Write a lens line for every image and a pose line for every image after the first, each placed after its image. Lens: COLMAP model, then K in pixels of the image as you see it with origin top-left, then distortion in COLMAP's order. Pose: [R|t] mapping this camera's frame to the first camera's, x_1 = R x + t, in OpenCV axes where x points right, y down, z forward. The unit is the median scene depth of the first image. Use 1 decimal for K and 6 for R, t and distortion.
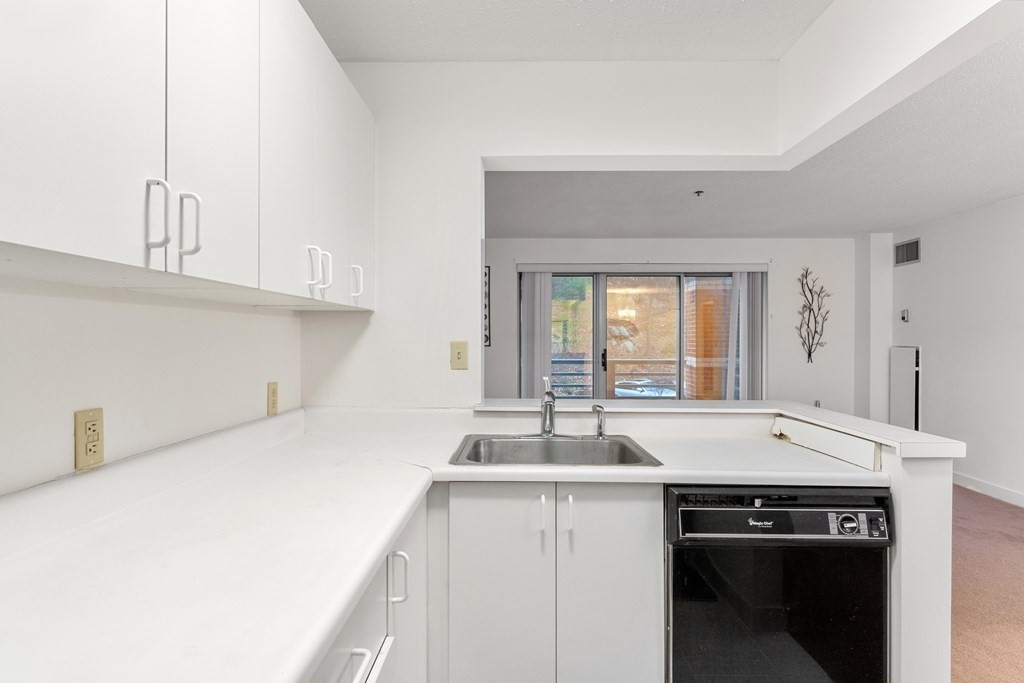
lens RADIAL K [[543.8, 0, 510.9], [0, 543.8, 341.2], [0, 0, 1]] dist [0.000660, -0.001026]
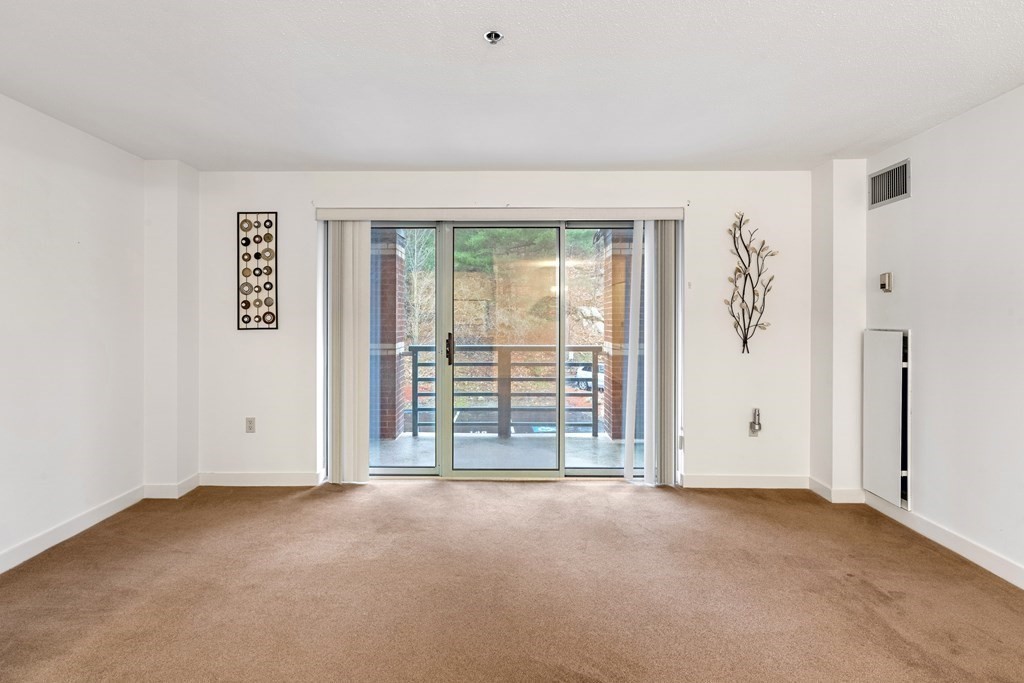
lens RADIAL K [[513.4, 0, 512.2], [0, 513.4, 319.8], [0, 0, 1]] dist [0.002353, 0.001202]
pose [[0.999993, 0.001045, -0.003563, 0.259785], [-0.001063, 0.999987, -0.004988, 0.001456], [0.003557, 0.004992, 0.999981, 0.355456]]
